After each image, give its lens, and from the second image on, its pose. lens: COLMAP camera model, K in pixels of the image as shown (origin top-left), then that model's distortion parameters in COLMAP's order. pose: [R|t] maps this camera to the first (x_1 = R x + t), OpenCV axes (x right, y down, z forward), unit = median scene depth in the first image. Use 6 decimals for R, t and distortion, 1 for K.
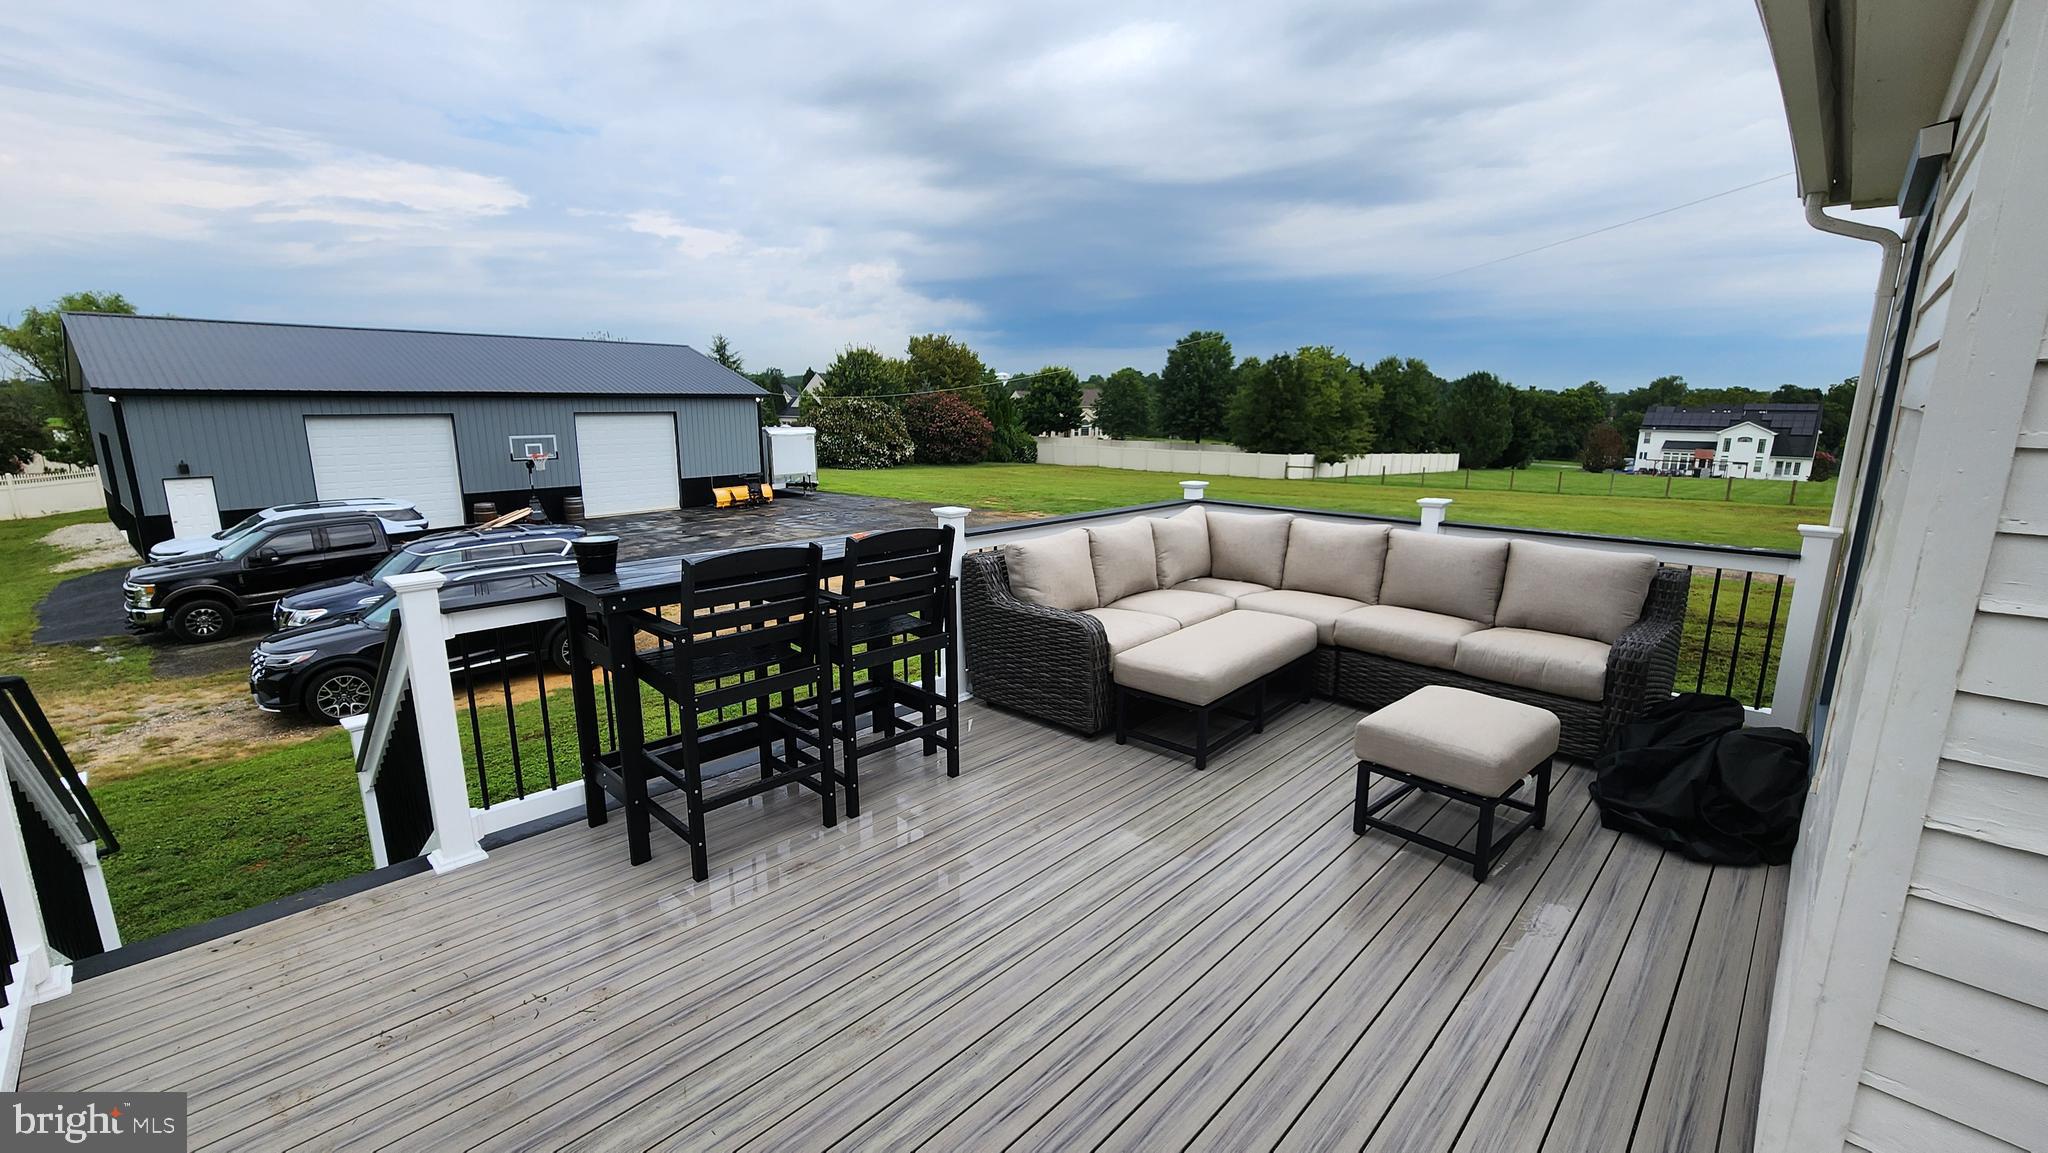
lens RADIAL K [[840.1, 0, 1020.3], [0, 840.1, 578.2], [0, 0, 1]] dist [0.000385, 0.000141]
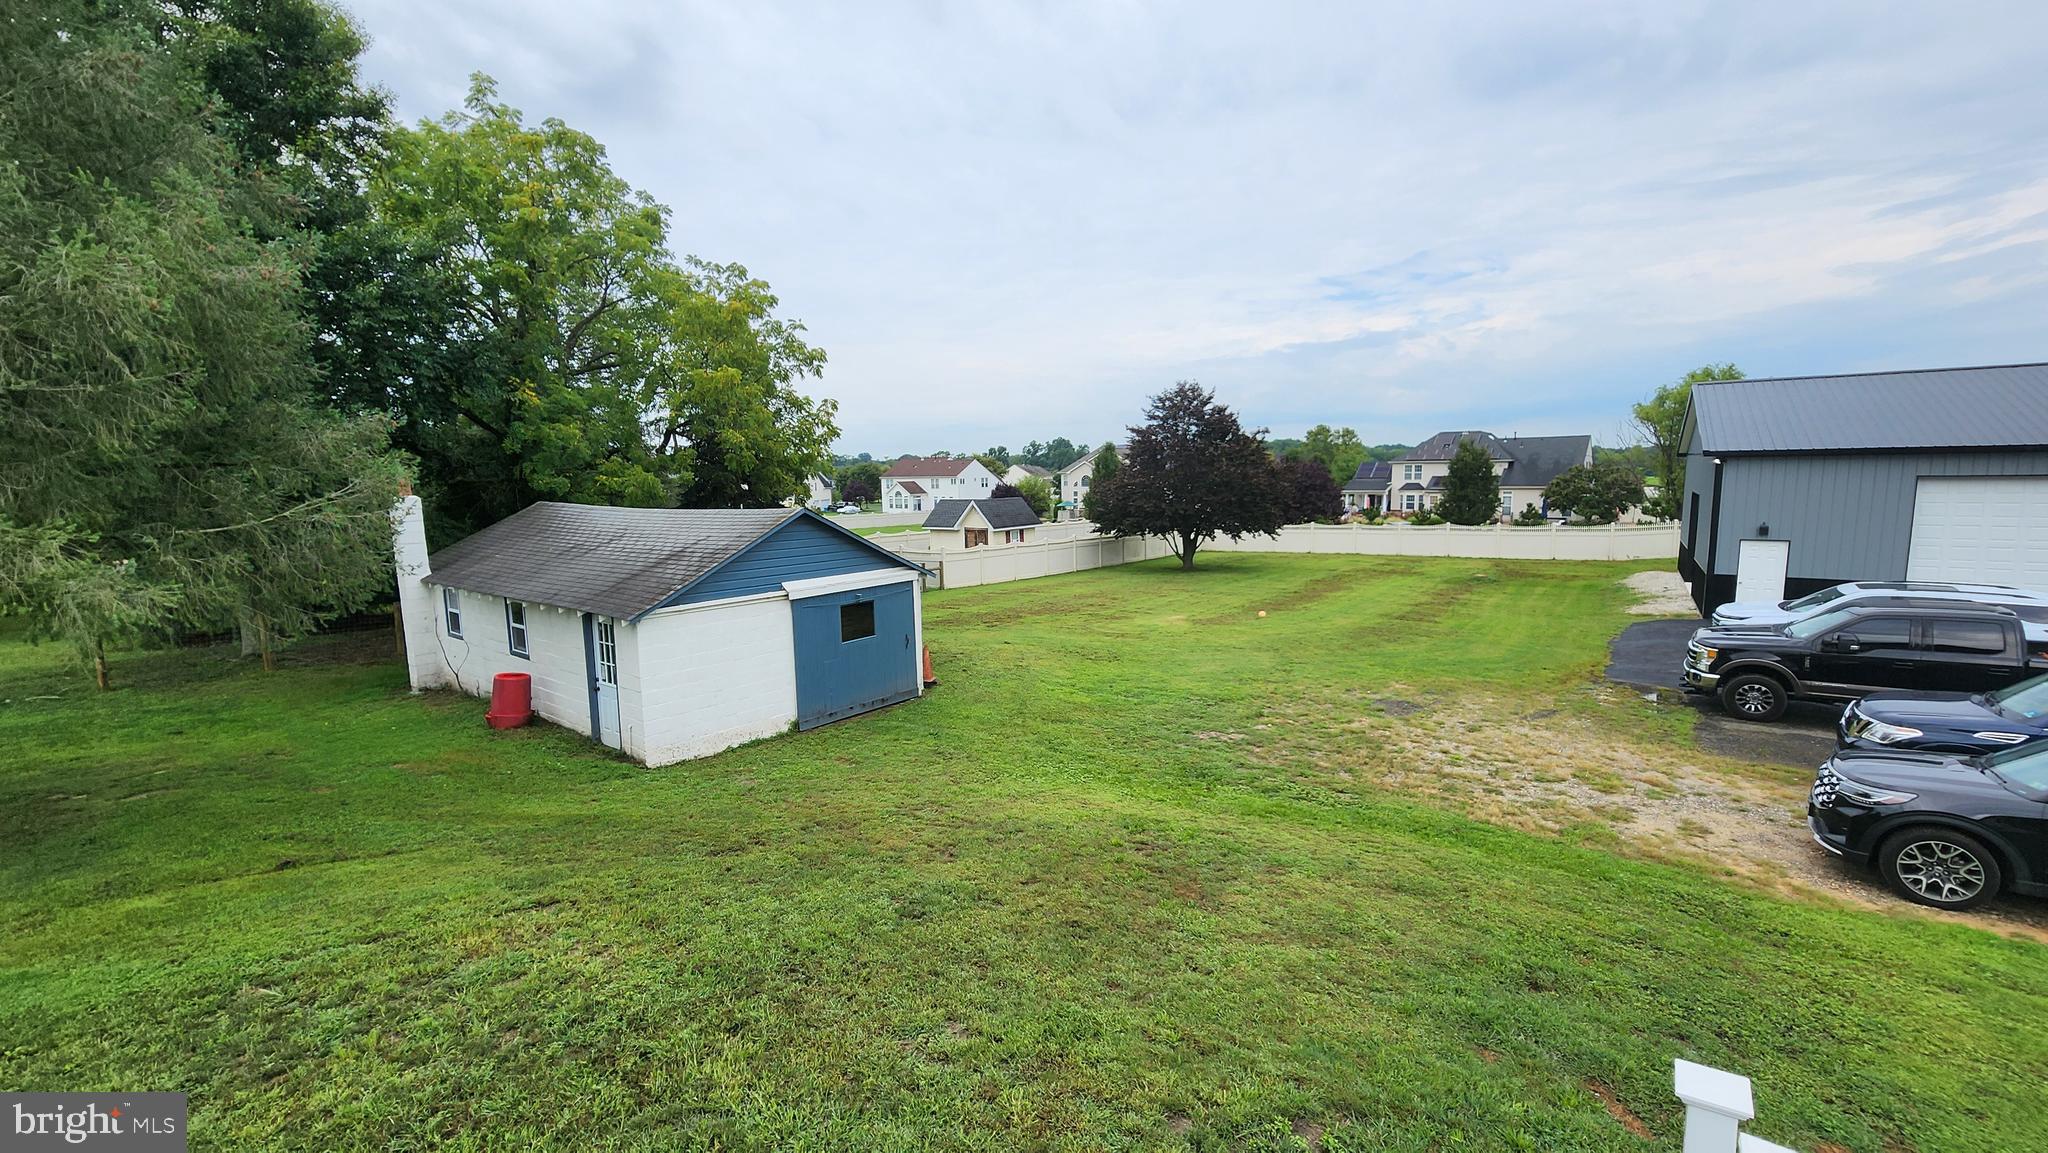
lens RADIAL K [[840.1, 0, 1020.3], [0, 840.1, 578.2], [0, 0, 1]] dist [0.000385, 0.000141]
pose [[0.090078, 0.117726, -0.988952, -0.136181], [-0.183557, 0.977940, 0.099697, -0.019683], [0.978873, 0.172549, 0.109700, 0.081289]]
